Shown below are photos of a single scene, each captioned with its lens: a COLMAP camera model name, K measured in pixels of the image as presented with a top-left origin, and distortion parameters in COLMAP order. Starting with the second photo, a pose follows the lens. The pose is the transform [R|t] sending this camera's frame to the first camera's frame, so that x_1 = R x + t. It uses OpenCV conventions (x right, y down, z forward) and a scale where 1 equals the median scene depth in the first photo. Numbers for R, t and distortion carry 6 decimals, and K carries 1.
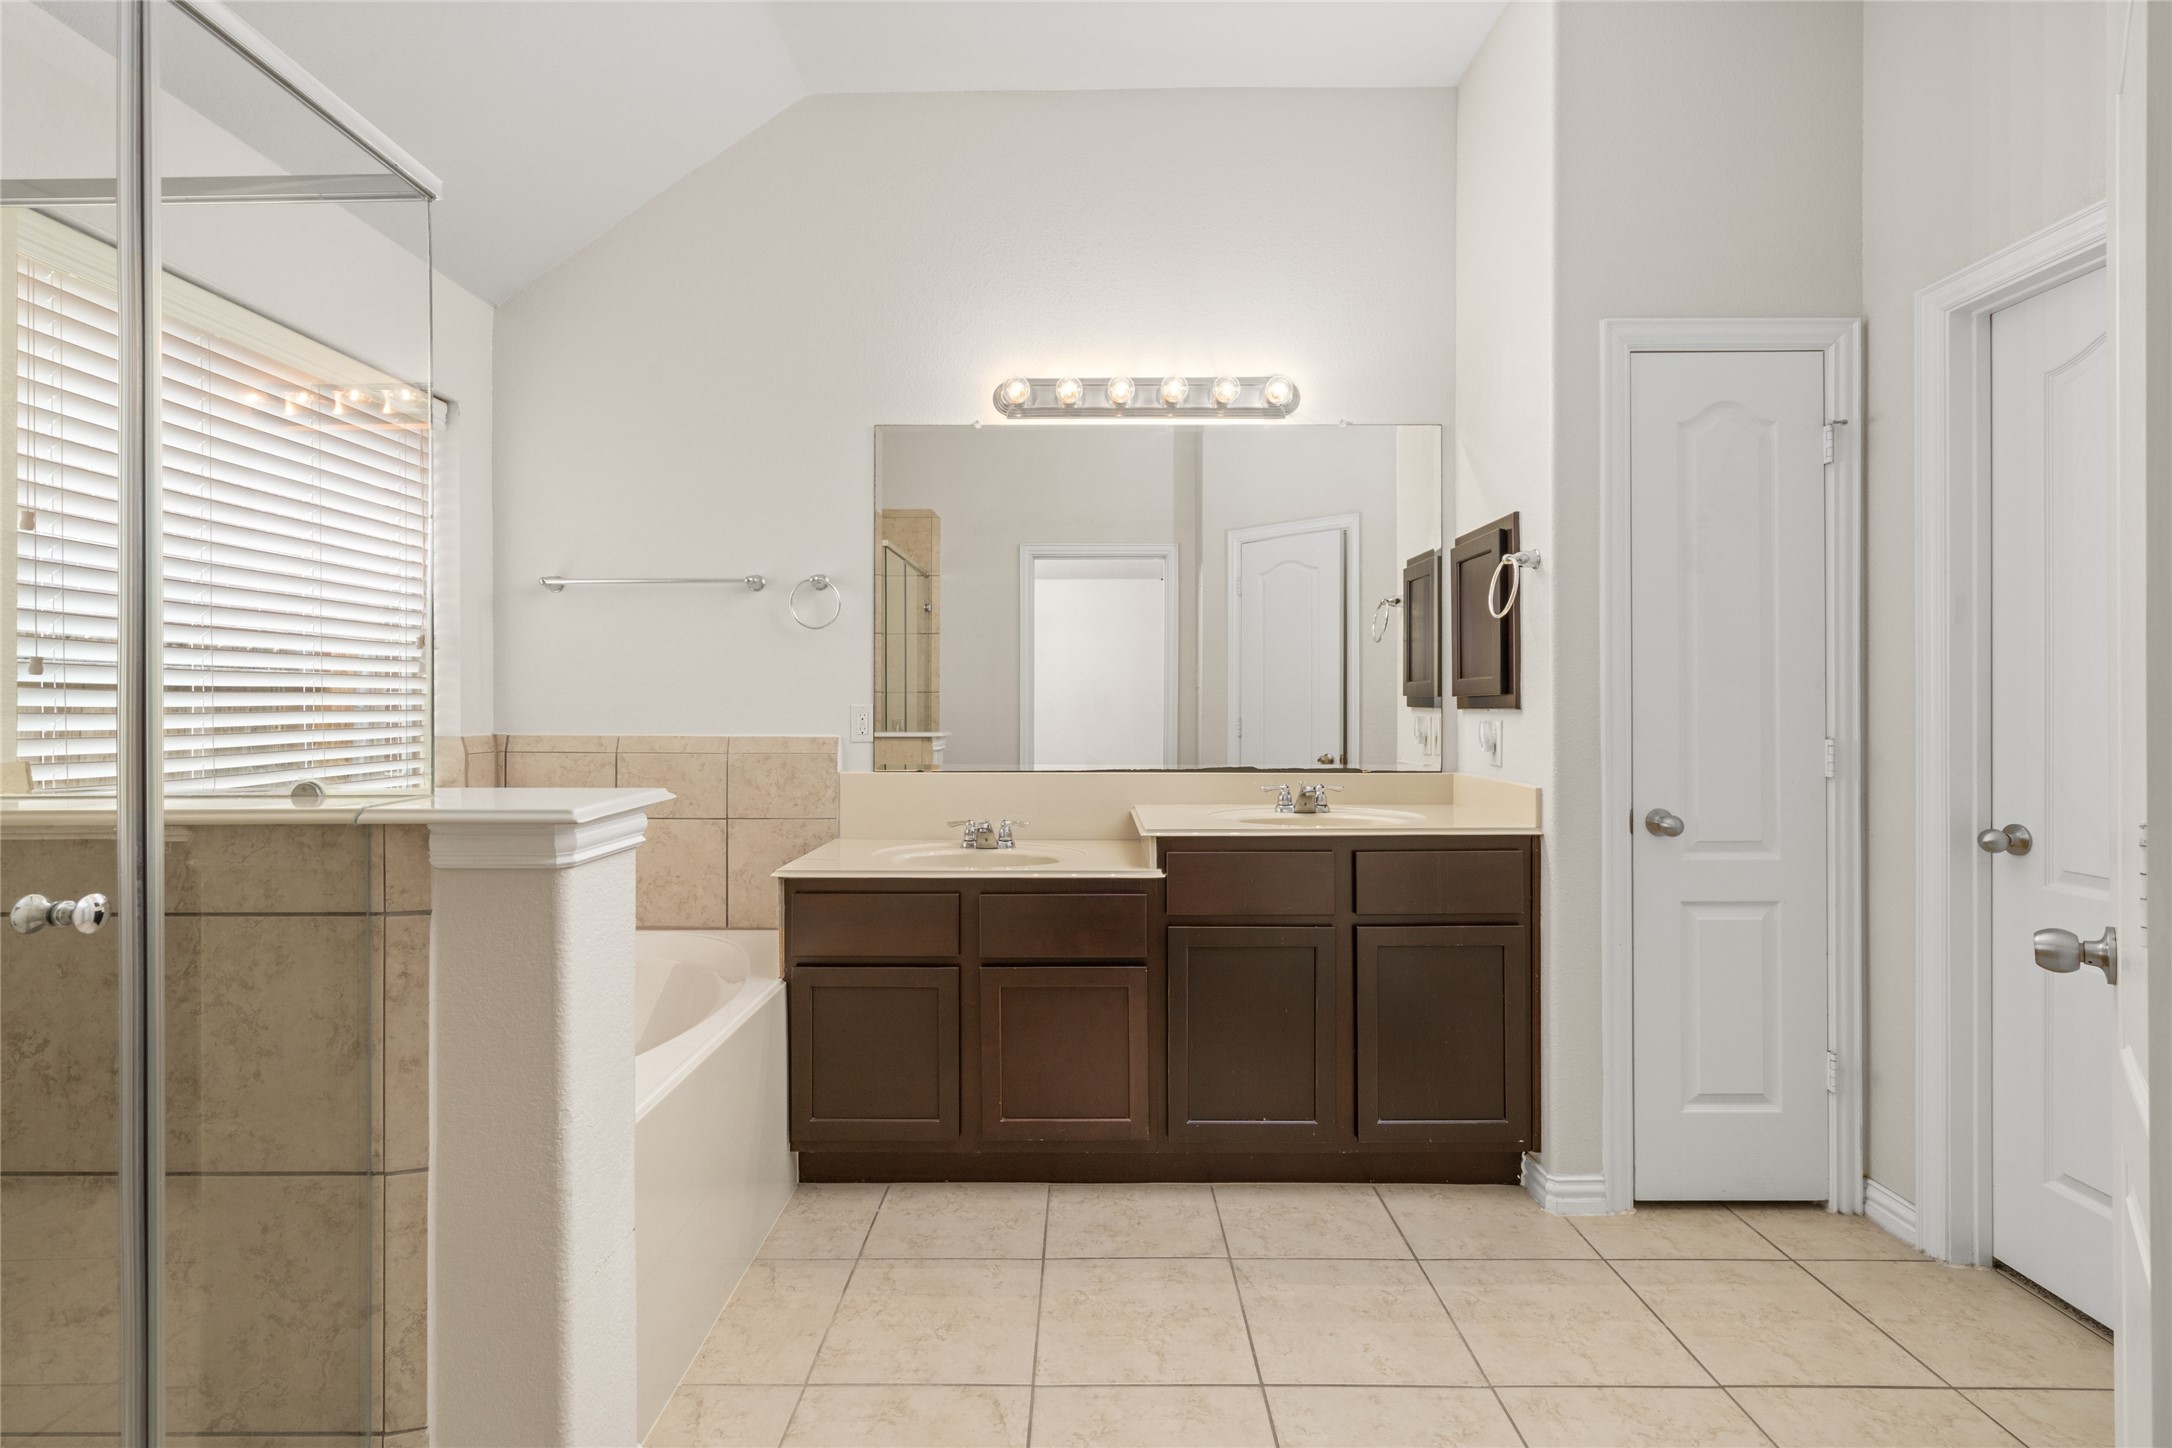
lens RADIAL K [[982.0, 0, 1087.8], [0, 982.0, 710.0], [0, 0, 1]] dist [-0.000181, -0.000411]
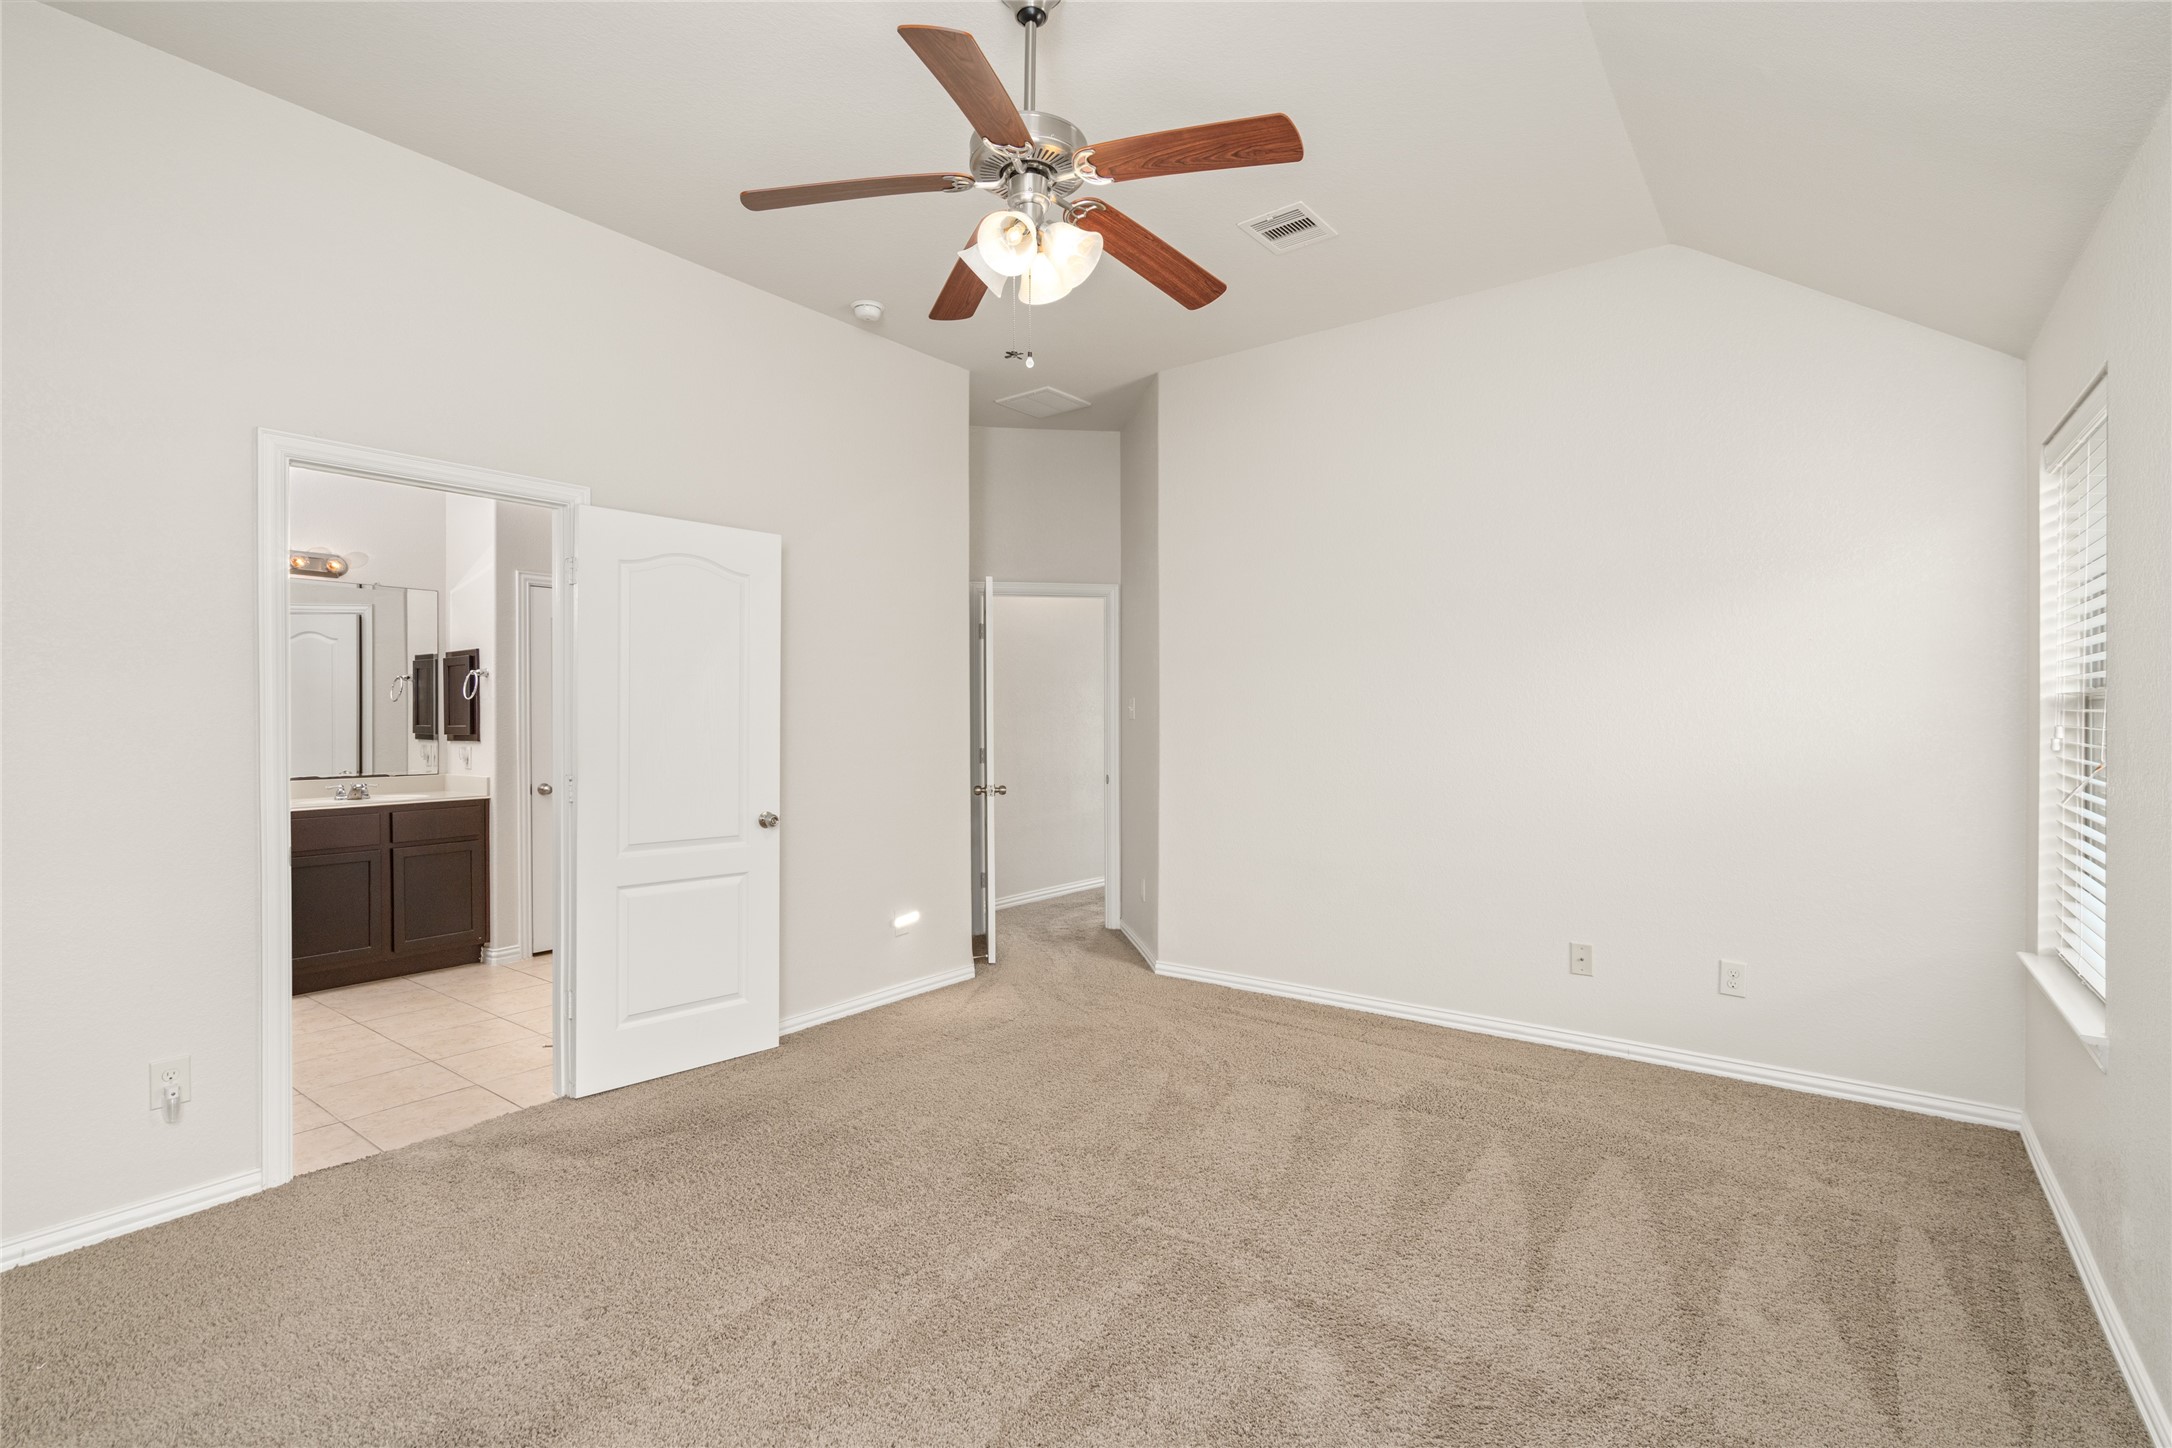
lens RADIAL K [[982.0, 0, 1090.9], [0, 982.0, 720.3], [0, 0, 1]] dist [-0.000181, -0.000411]
pose [[0.591999, 0.000339, 0.805938, -0.469533], [0.005068, 0.999979, -0.004143, -0.029788], [-0.805922, 0.006538, 0.591985, -1.268943]]
